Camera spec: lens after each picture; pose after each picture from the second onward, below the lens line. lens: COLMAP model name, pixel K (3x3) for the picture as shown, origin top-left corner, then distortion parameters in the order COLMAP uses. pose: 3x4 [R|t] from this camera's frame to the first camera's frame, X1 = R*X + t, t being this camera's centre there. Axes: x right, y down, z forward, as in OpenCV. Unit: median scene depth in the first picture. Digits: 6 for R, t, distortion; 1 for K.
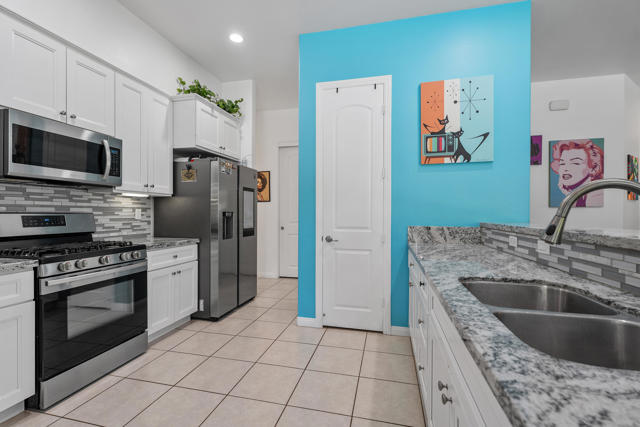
lens RADIAL K [[286.8, 0, 323.2], [0, 286.8, 214.0], [0, 0, 1]] dist [-0.000760, -0.000446]
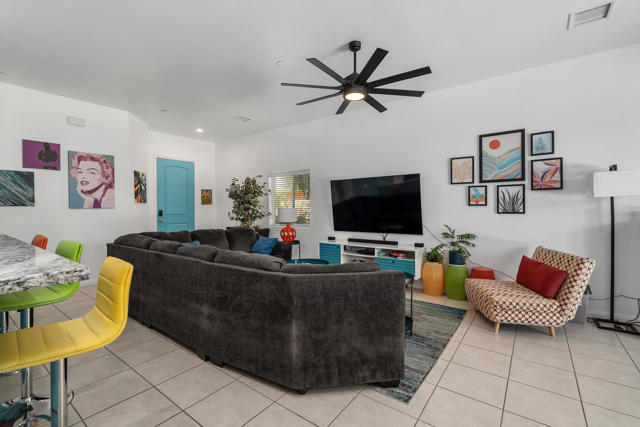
lens RADIAL K [[286.8, 0, 322.0], [0, 286.8, 211.7], [0, 0, 1]] dist [-0.000760, -0.000446]
pose [[0.391950, -0.018125, 0.919808, 0.150025], [0.006415, 0.999835, 0.016969, -0.027305], [-0.919964, -0.000750, 0.392002, -0.422434]]
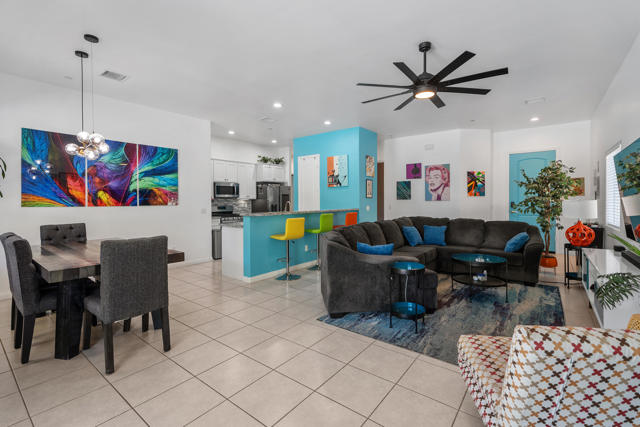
lens RADIAL K [[286.8, 0, 318.9], [0, 286.8, 204.5], [0, 0, 1]] dist [-0.000760, -0.000446]
pose [[0.909718, -0.005414, -0.415191, 1.051873], [0.009146, 0.999934, 0.007001, -0.021234], [0.415125, -0.010167, 0.909707, -1.139447]]
